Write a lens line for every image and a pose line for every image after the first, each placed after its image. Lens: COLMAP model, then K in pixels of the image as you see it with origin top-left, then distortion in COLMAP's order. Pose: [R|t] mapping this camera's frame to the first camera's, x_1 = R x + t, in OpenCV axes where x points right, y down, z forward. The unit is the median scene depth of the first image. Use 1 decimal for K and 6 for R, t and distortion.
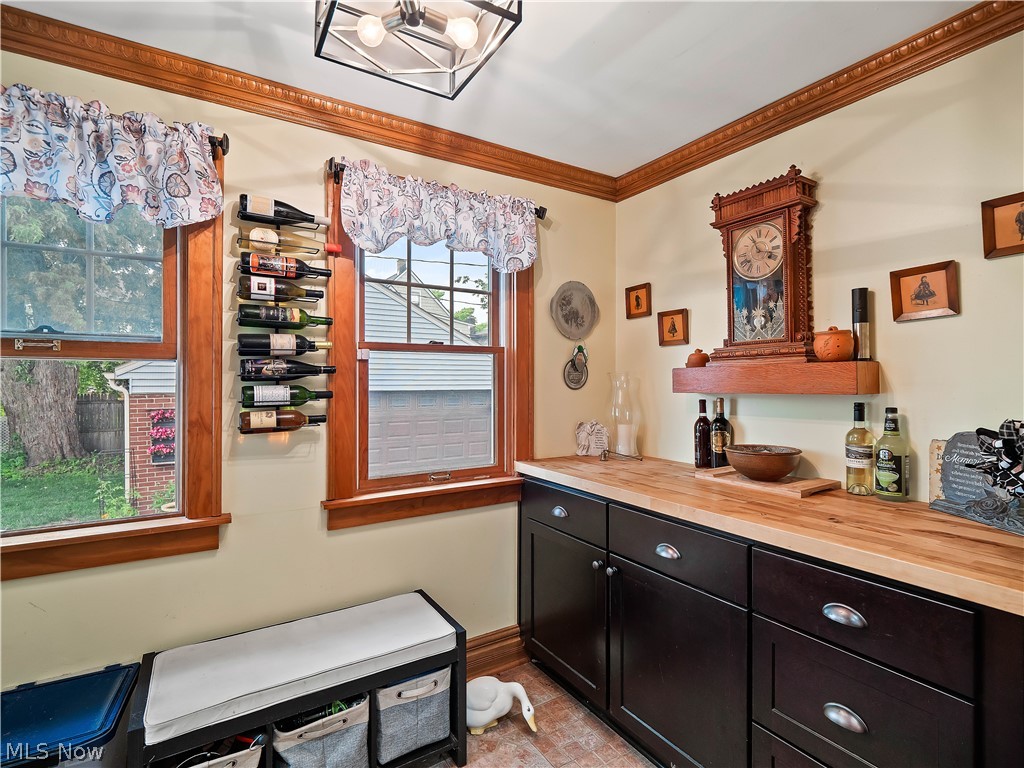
lens RADIAL K [[503.5, 0, 507.7], [0, 503.5, 379.3], [0, 0, 1]] dist [0.001714, 0.000030]
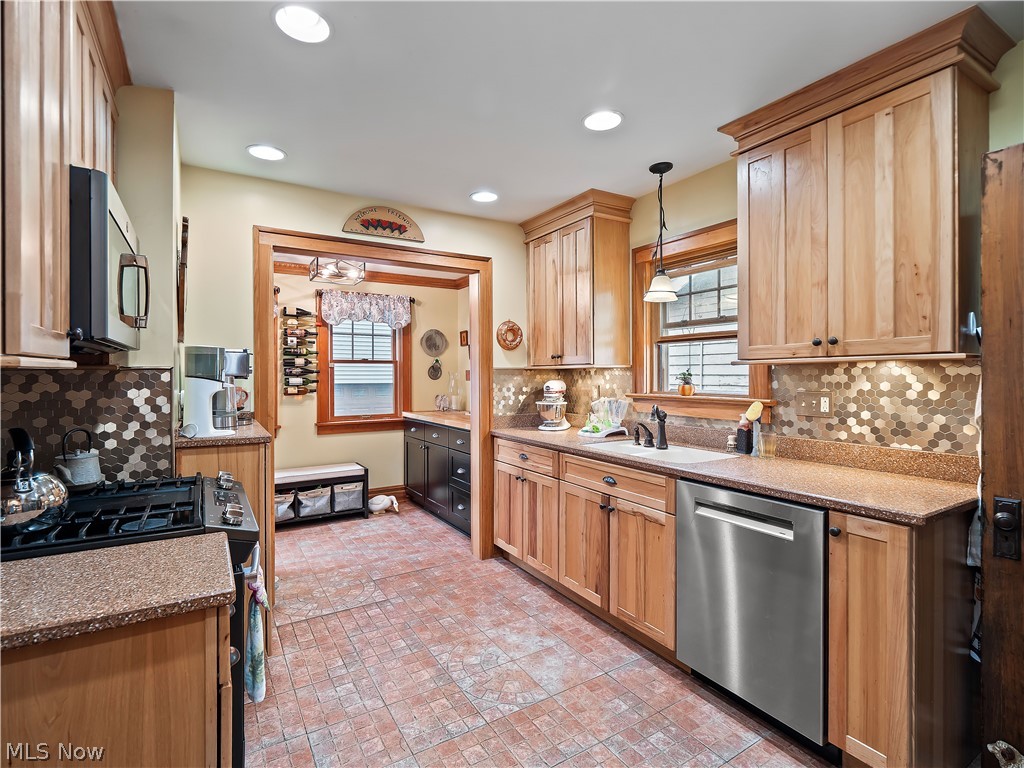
lens RADIAL K [[495.0, 0, 504.5], [0, 495.0, 376.9], [0, 0, 1]] dist [0.000496, -0.000449]
pose [[0.999916, -0.001850, -0.012823, 0.638872], [0.001936, 0.999976, 0.006715, -0.006428], [0.012810, -0.006740, 0.999895, -1.527920]]
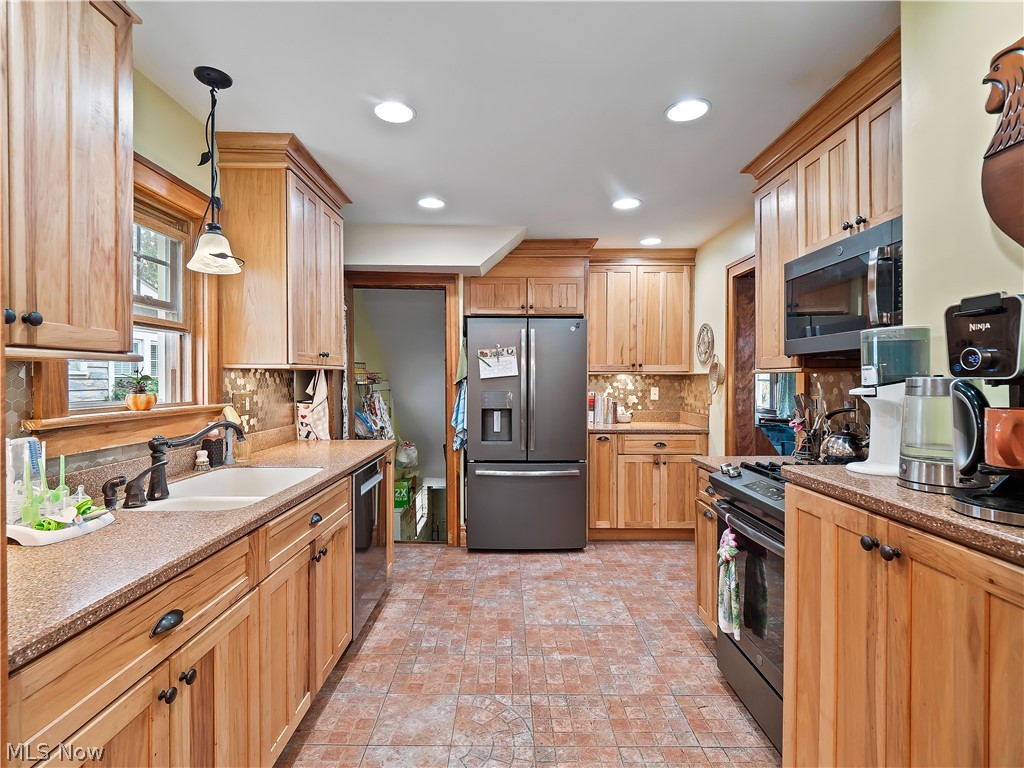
lens RADIAL K [[503.5, 0, 507.7], [0, 503.5, 379.3], [0, 0, 1]] dist [0.001714, 0.000030]
pose [[-0.851191, -0.003164, 0.524846, 0.030983], [-0.002023, 0.999994, 0.002748, -0.002232], [-0.524852, 0.001278, -0.851193, 0.505428]]
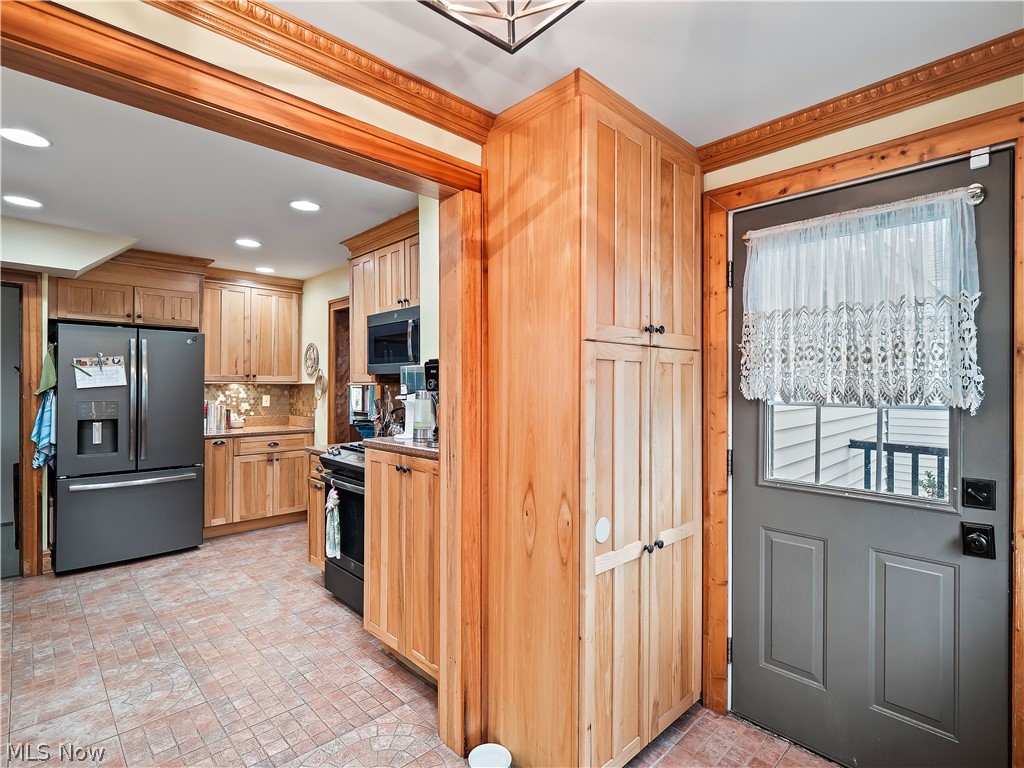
lens RADIAL K [[509.3, 0, 510.2], [0, 509.3, 385.8], [0, 0, 1]] dist [0.000855, 0.000135]
pose [[-0.978166, -0.004172, -0.207781, -0.024996], [-0.004508, 0.999989, 0.001141, -0.019347], [0.207774, 0.002053, -0.978175, 1.082130]]
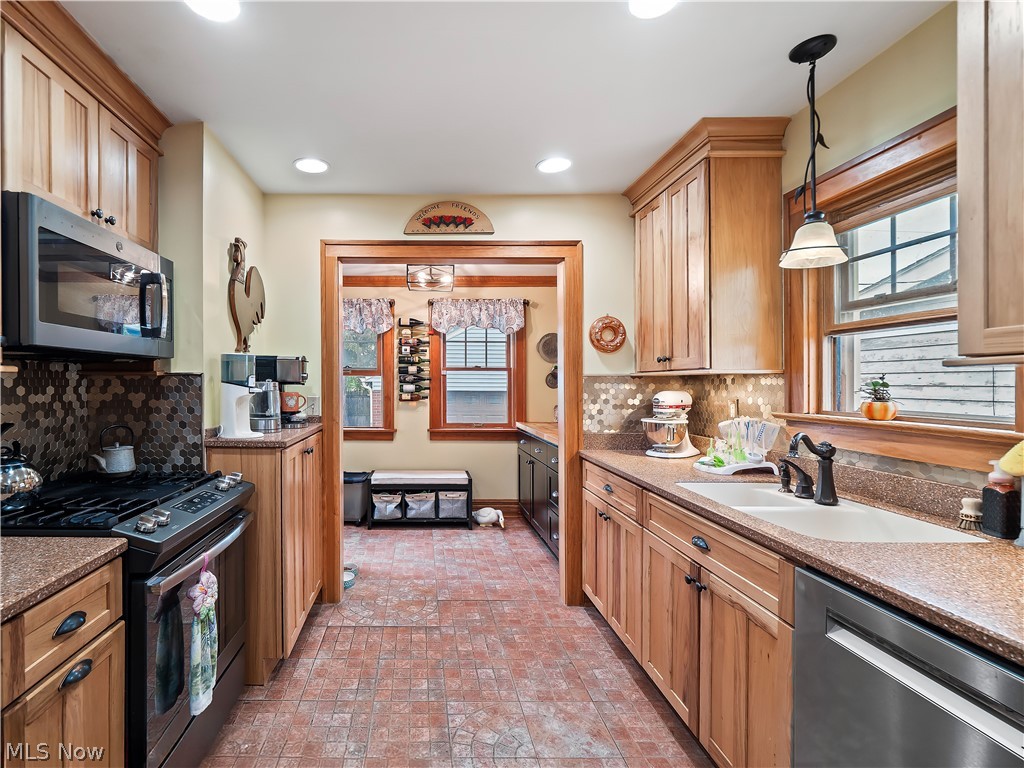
lens RADIAL K [[479.9, 0, 415.8], [0, 479.9, 384.1], [0, 0, 1]] dist [0.003048, -0.004775]
pose [[0.848076, 0.006631, -0.529832, 0.930331], [-0.004636, 0.999976, 0.005094, -0.003885], [0.529854, -0.001864, 0.848087, -1.184175]]
